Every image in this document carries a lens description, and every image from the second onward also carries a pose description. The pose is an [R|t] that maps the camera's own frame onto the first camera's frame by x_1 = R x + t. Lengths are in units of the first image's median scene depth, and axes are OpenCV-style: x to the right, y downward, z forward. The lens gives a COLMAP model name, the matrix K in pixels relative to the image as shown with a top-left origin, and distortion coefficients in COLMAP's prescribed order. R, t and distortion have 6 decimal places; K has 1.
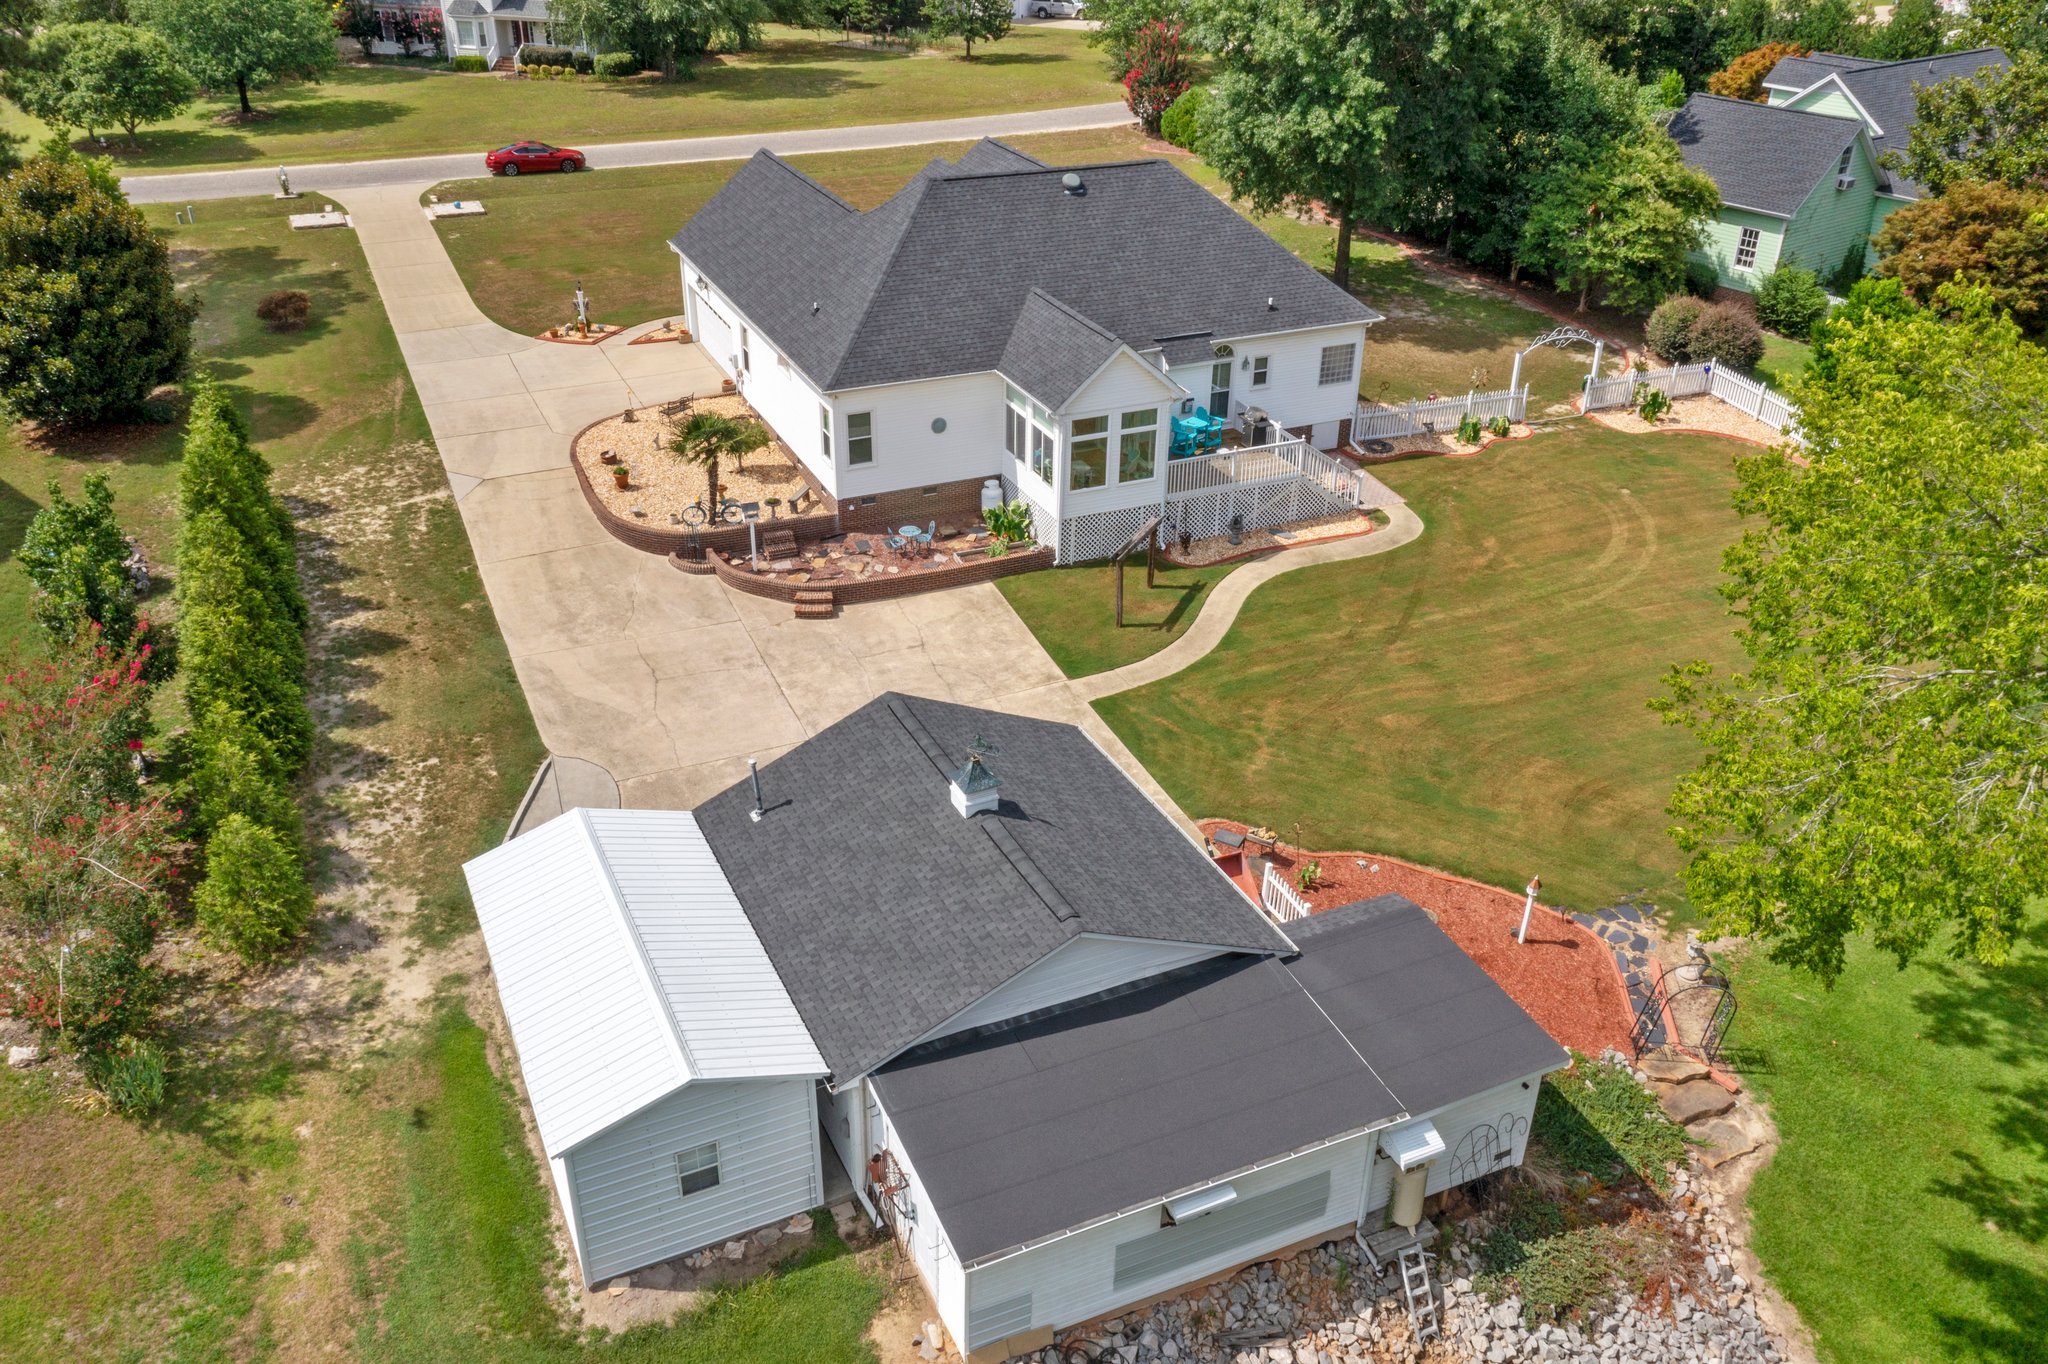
lens RADIAL K [[1646.1, 0, 1037.8], [0, 1646.1, 673.0], [0, 0, 1]] dist [-0.004460, 0.002772]
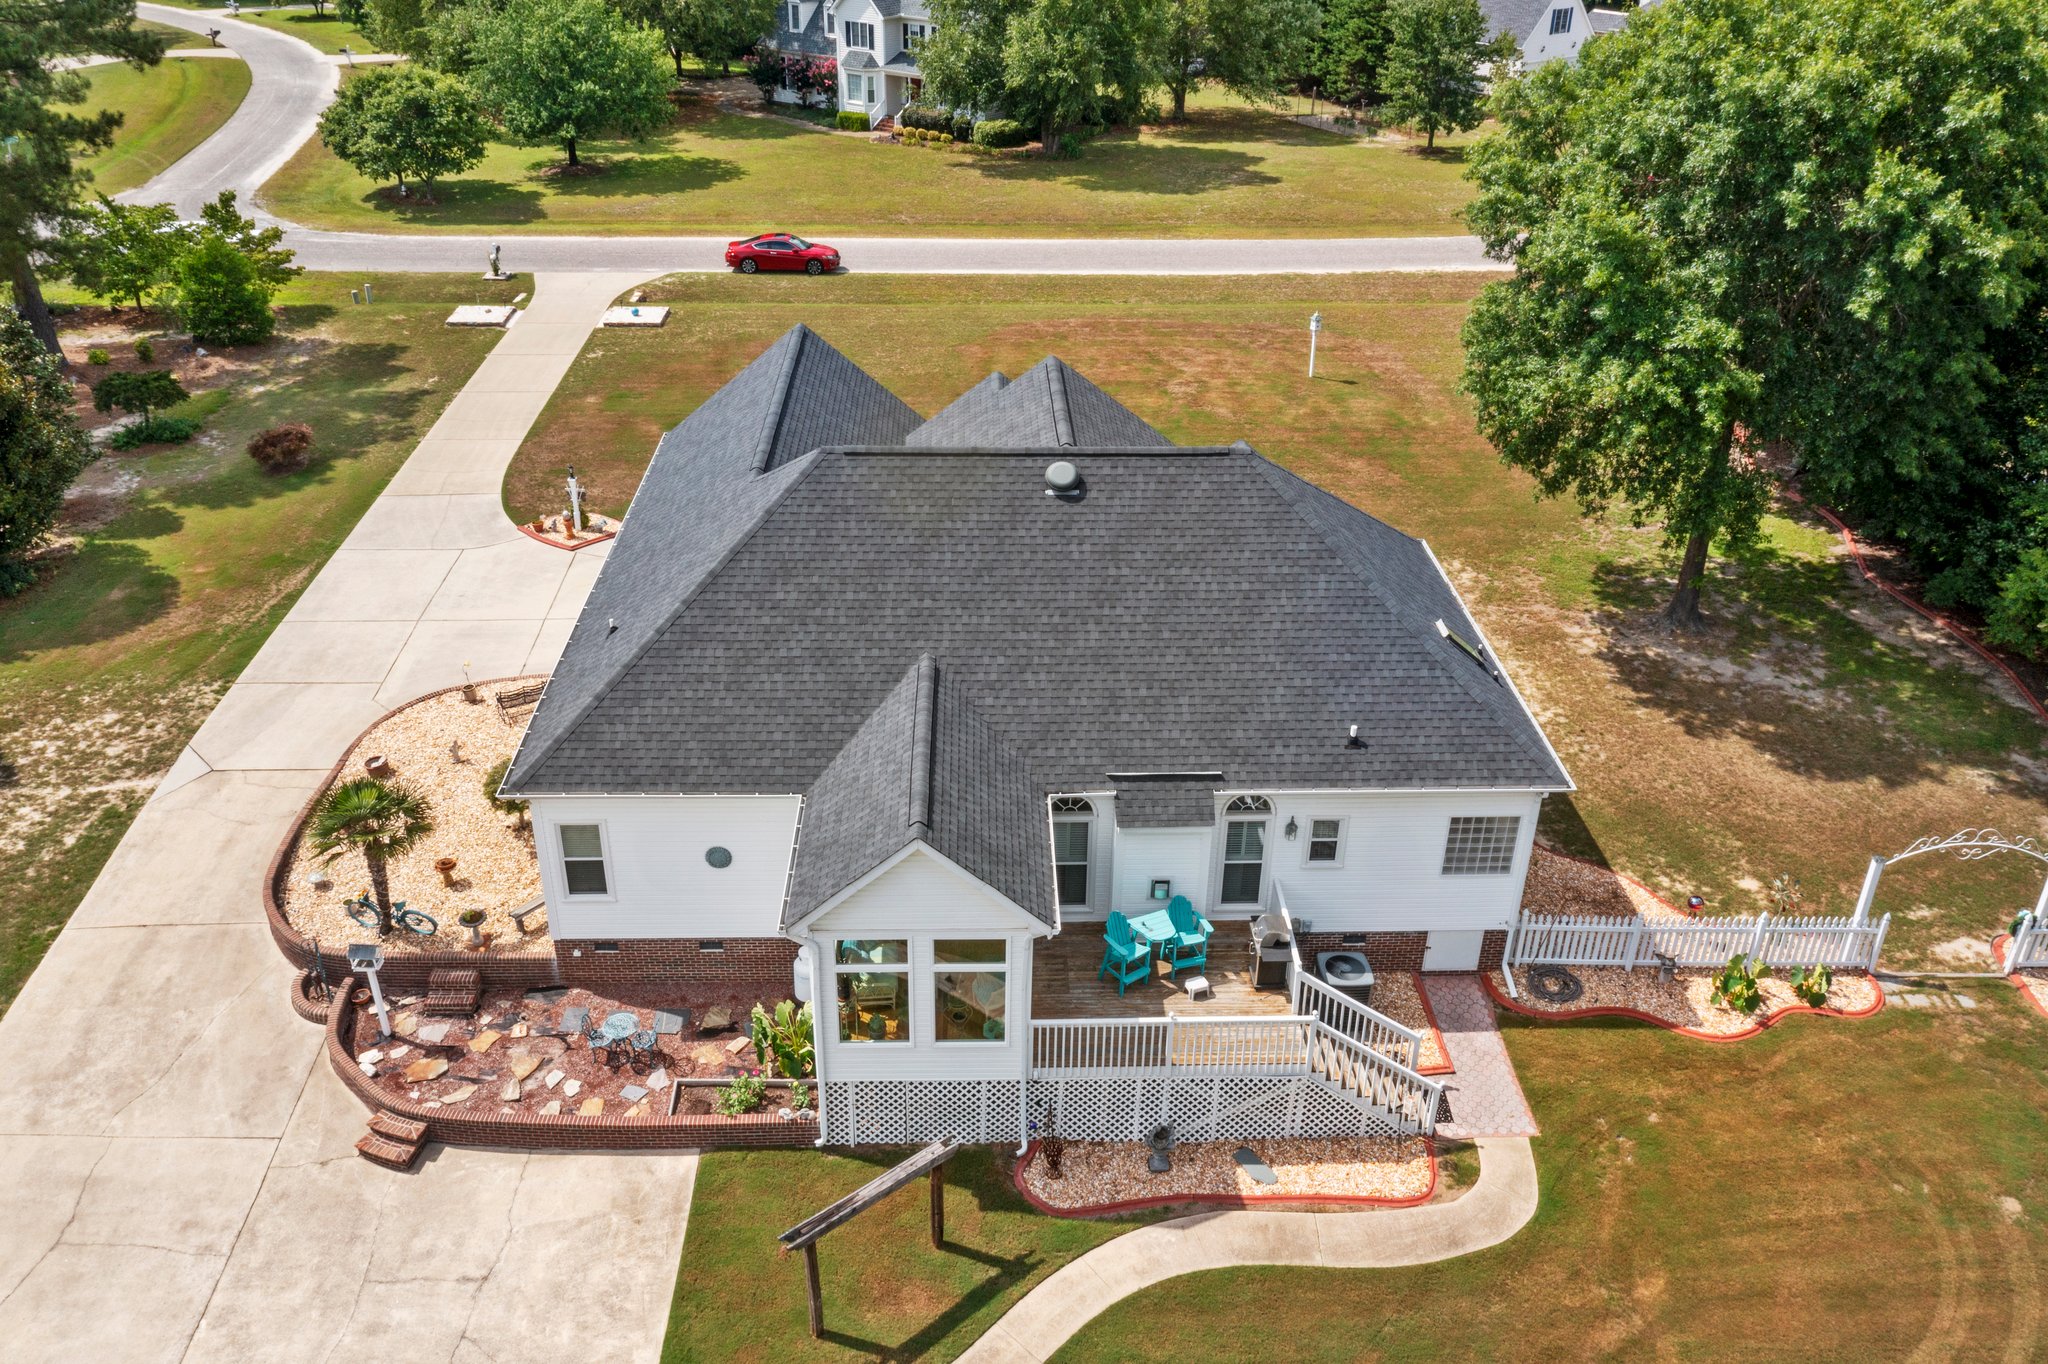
lens RADIAL K [[1622.4, 0, 1024.0], [0, 1622.4, 682.0], [0, 0, 1]] dist [-0.004085, -0.001210]
pose [[0.920746, 0.185829, -0.343066, 0.228189], [-0.186811, 0.981922, 0.030502, -0.241011], [0.342532, 0.036004, 0.938816, 0.440926]]
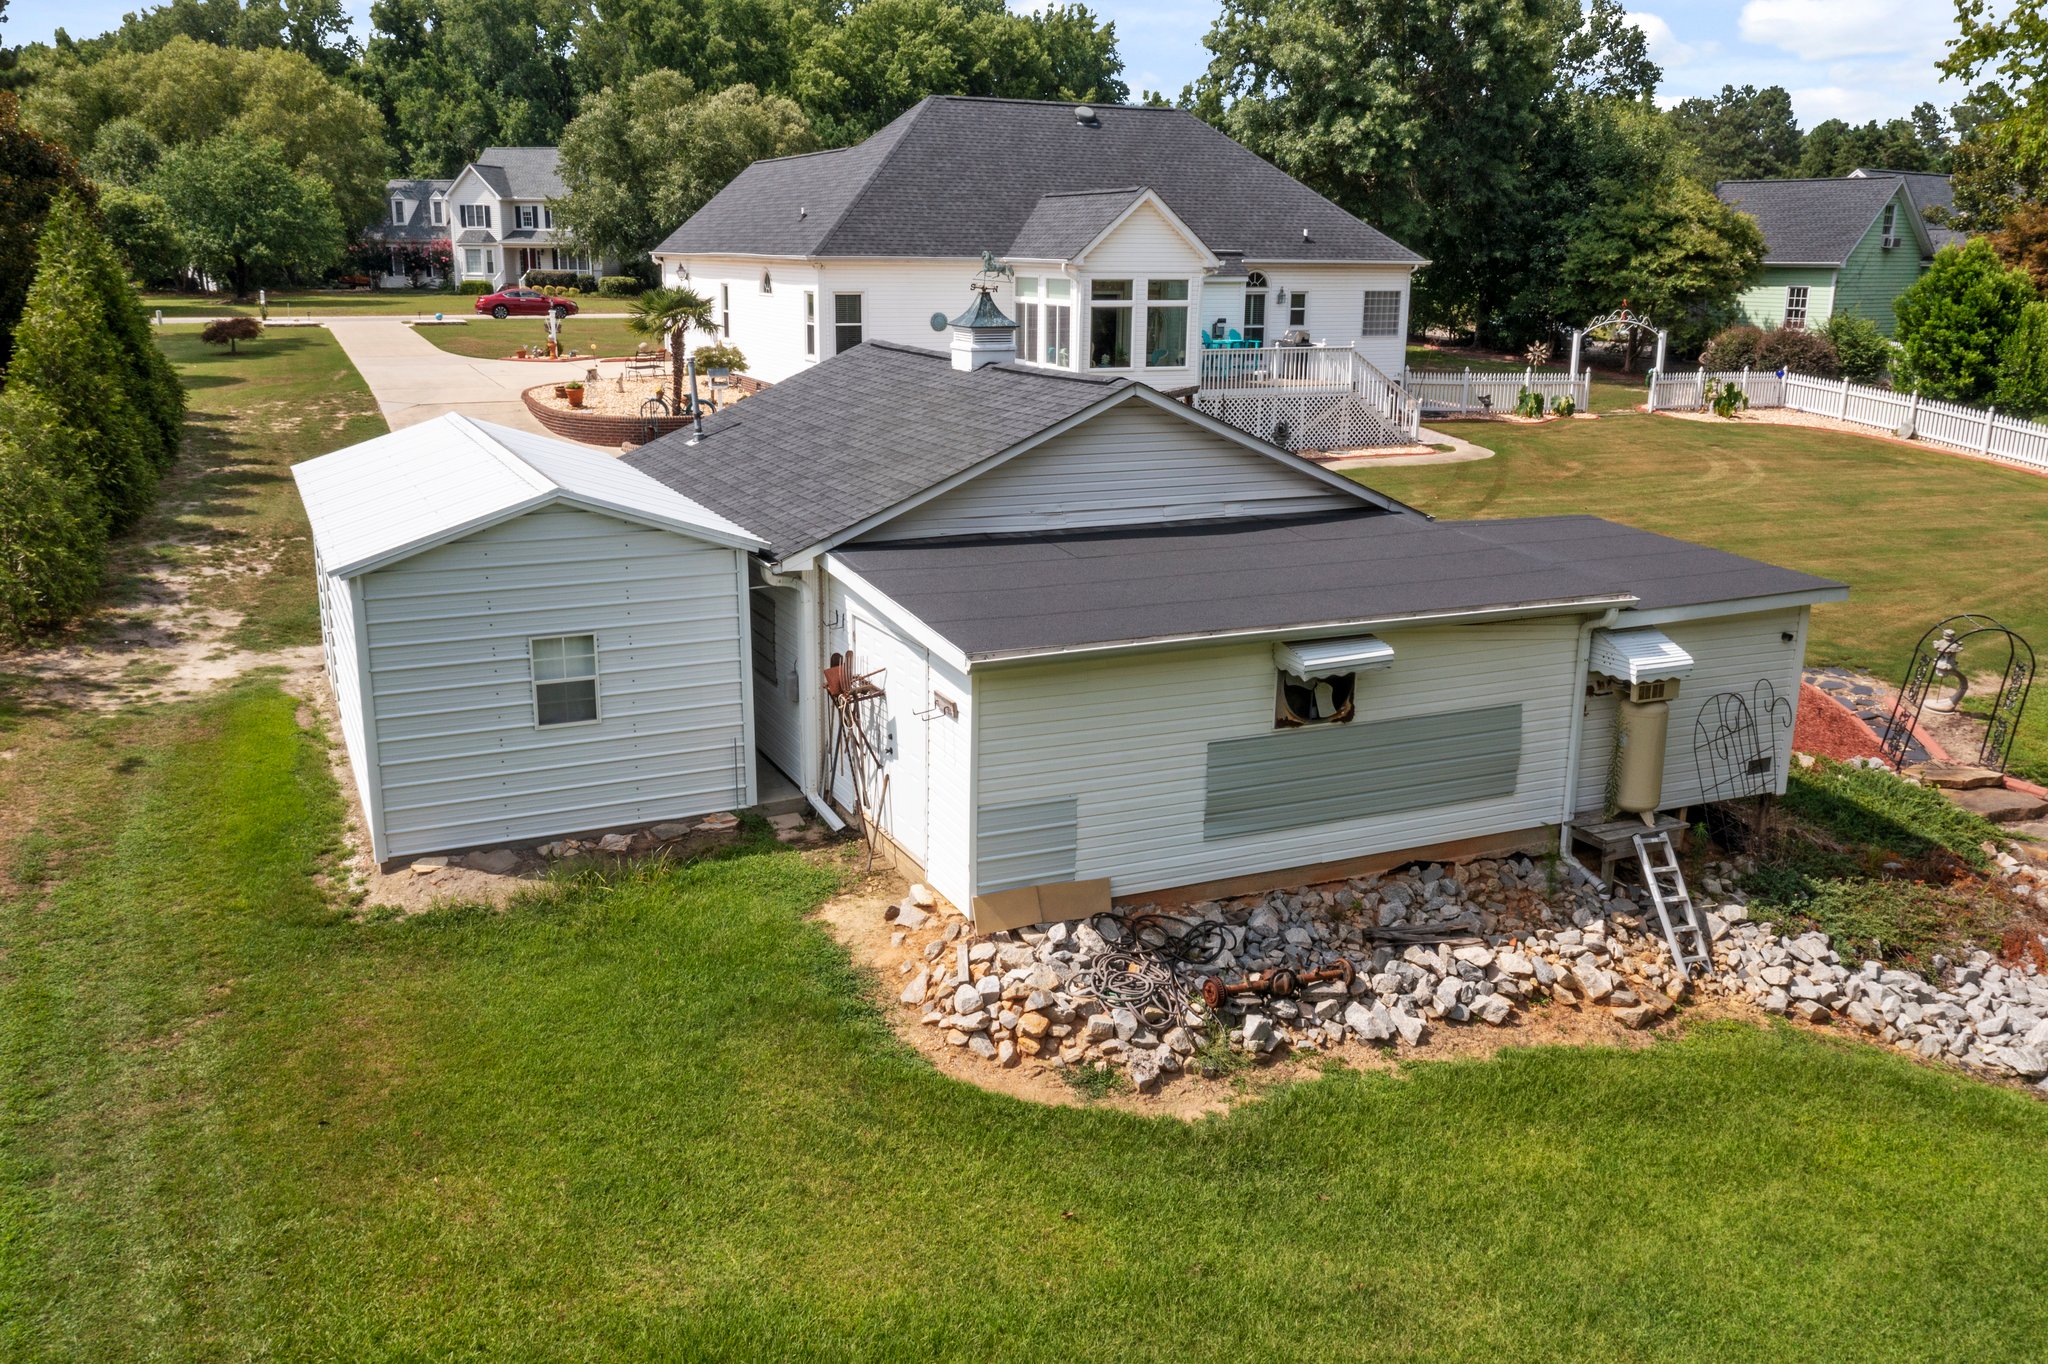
lens RADIAL K [[1642.7, 0, 1035.1], [0, 1642.7, 674.4], [0, 0, 1]] dist [-0.004676, -0.007610]
pose [[0.999981, -0.006214, 0.000006, -0.009388], [0.006022, 0.968846, -0.247591, 0.235709], [0.001533, 0.247586, 0.968865, 0.186008]]
